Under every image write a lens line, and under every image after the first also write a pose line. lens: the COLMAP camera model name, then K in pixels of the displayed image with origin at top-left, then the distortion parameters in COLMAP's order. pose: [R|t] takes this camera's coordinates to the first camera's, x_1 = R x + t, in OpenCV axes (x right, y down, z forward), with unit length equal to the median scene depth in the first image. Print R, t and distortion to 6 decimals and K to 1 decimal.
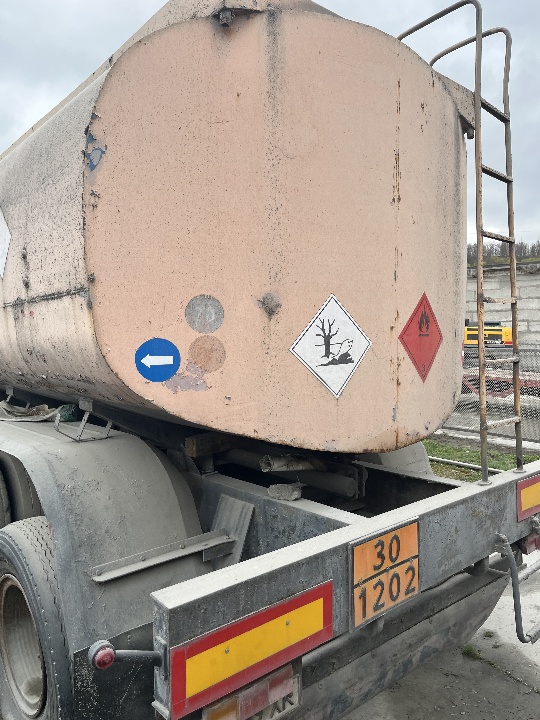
lens RADIAL K [[542.8, 0, 273.0], [0, 542.8, 355.6], [0, 0, 1]] dist [0.056340, -0.071602]
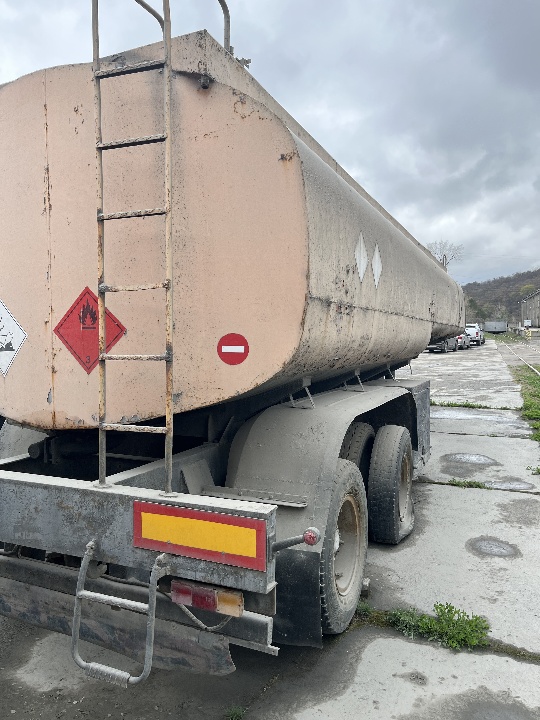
lens RADIAL K [[542.8, 0, 273.7], [0, 542.8, 360.0], [0, 0, 1]] dist [0.056340, -0.071602]
pose [[0.414967, 0.041058, -0.908910, 0.989453], [-0.029266, 0.999067, 0.031769, -0.014648], [0.909366, 0.013417, 0.415781, 0.644631]]
